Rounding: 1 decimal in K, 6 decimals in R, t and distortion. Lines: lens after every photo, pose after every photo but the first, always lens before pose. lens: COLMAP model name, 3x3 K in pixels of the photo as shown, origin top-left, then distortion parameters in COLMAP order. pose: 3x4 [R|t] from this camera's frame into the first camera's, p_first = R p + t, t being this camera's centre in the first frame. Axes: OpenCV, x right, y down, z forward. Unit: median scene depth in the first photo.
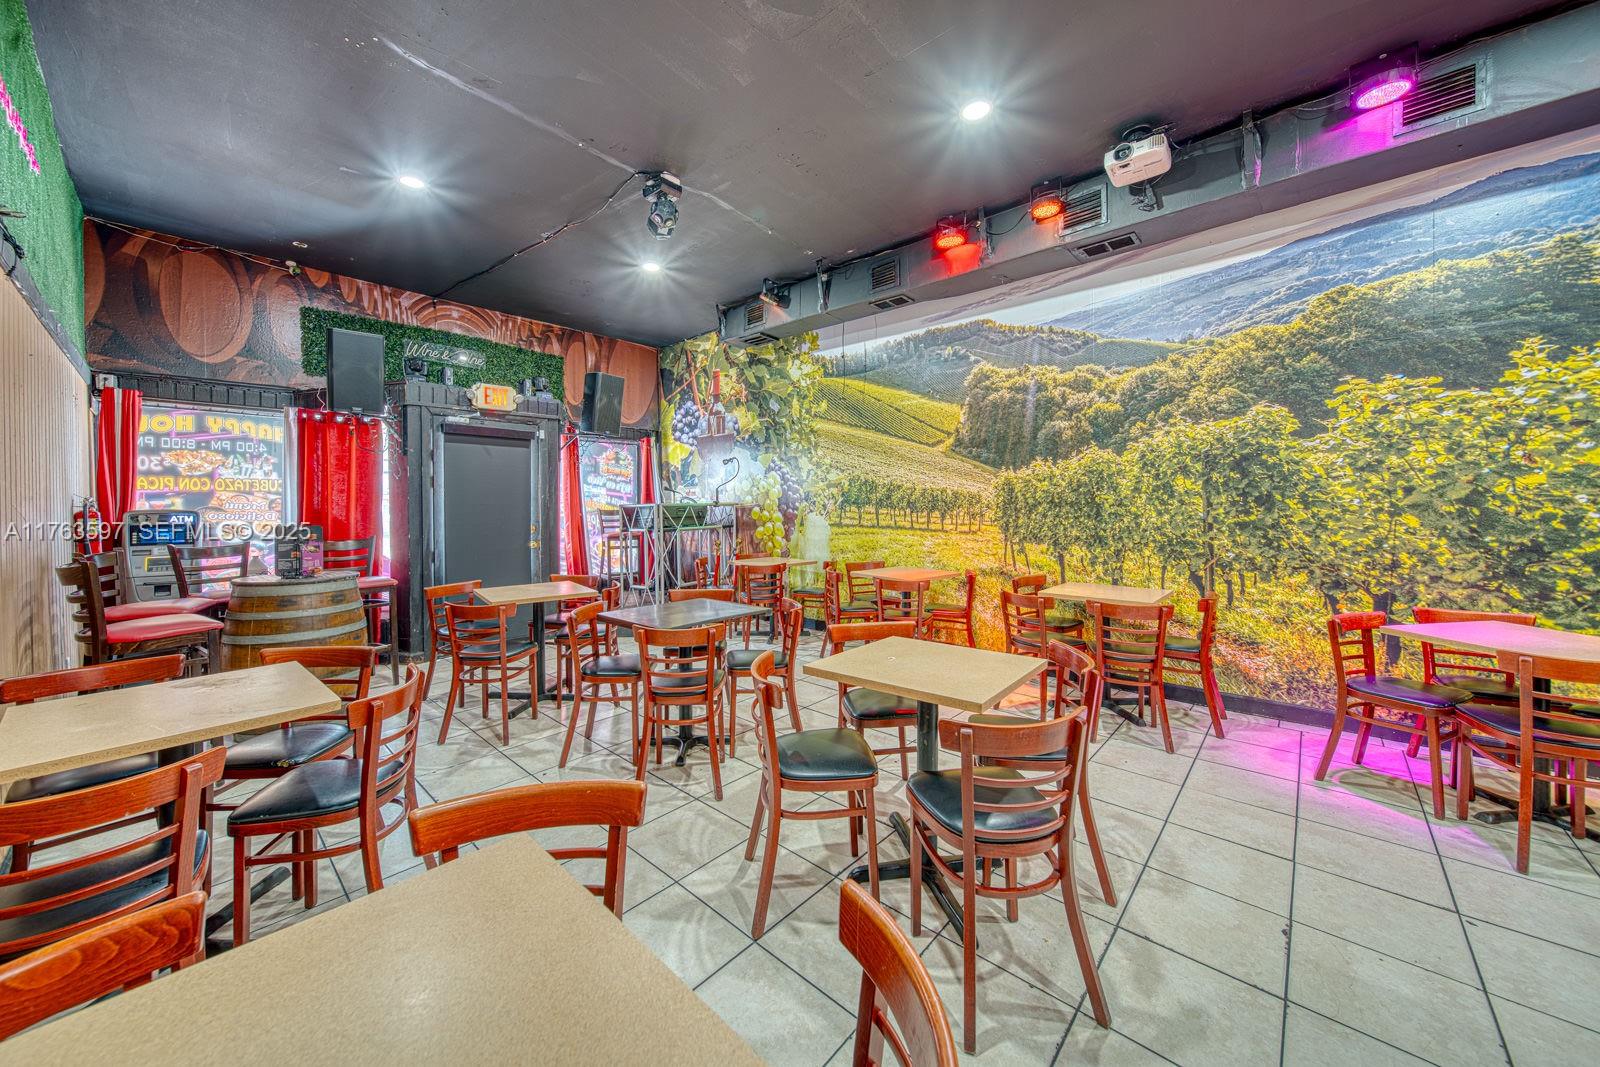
lens RADIAL K [[579.2, 0, 760.8], [0, 579.2, 504.7], [0, 0, 1]] dist [0.000027, -0.000052]
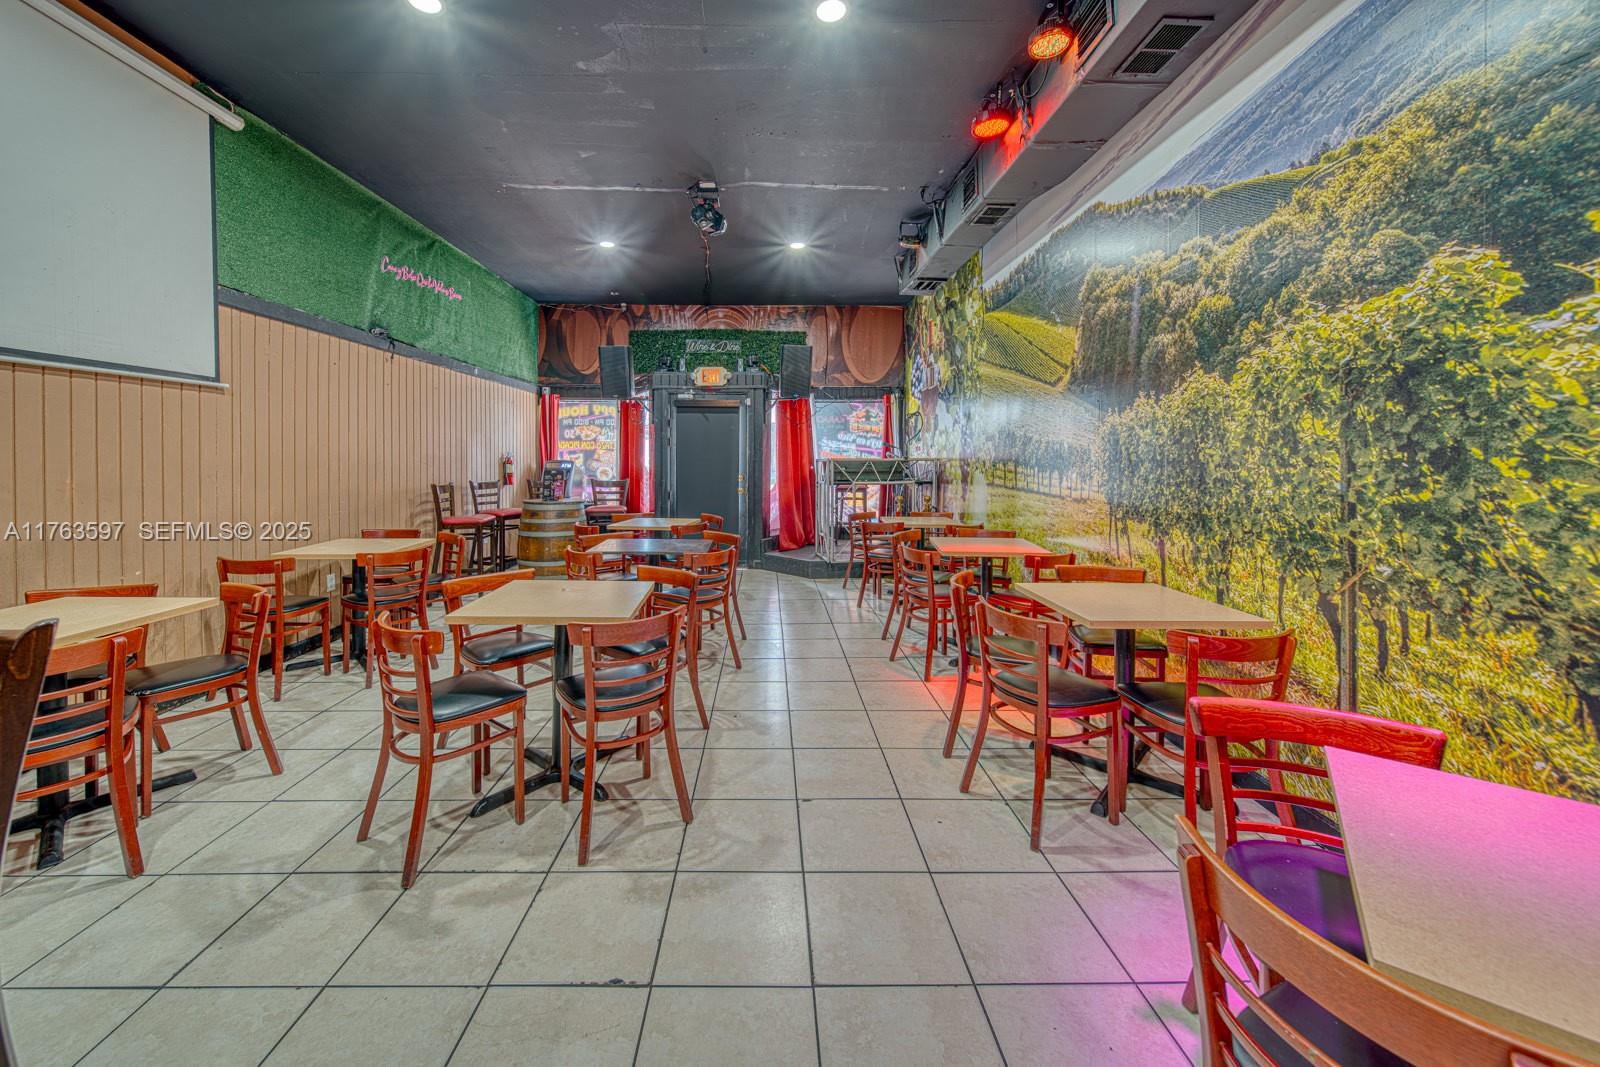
lens RADIAL K [[568.1, 0, 765.0], [0, 568.1, 460.4], [0, 0, 1]] dist [-0.001852, -0.000508]
pose [[0.692891, 0.008503, -0.720992, 0.756583], [-0.006716, 0.999963, 0.005338, -0.005068], [0.721011, 0.001144, 0.692923, 0.274692]]
